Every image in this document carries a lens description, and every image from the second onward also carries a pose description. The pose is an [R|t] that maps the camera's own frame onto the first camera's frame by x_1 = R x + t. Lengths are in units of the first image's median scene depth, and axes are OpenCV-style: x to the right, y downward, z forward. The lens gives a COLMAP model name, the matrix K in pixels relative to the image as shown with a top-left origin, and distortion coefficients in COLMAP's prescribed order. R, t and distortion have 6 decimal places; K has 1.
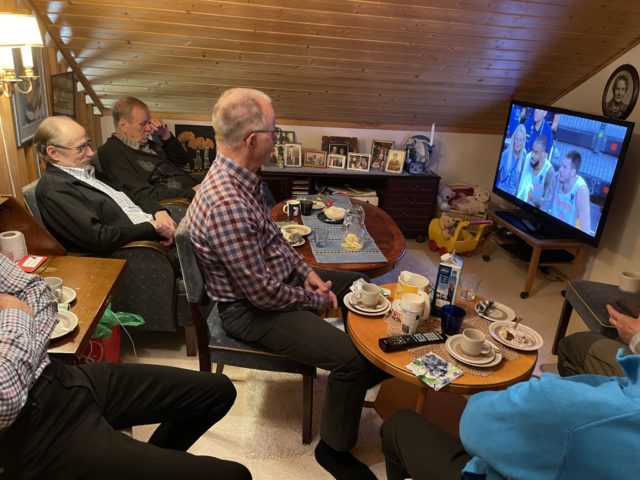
lens RADIAL K [[481.0, 0, 316.5], [0, 481.0, 225.6], [0, 0, 1]] dist [0.088631, -0.117548]
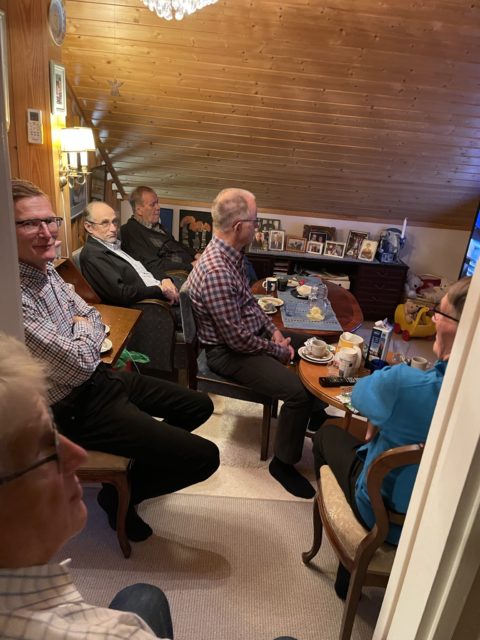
lens RADIAL K [[481.0, 0, 229.0], [0, 481.0, 317.7], [0, 0, 1]] dist [0.088631, -0.117548]
pose [[0.984890, 0.077490, -0.154880, 0.054459], [-0.075488, 0.996970, 0.018776, 0.042852], [0.155866, -0.006801, 0.987755, -0.270720]]
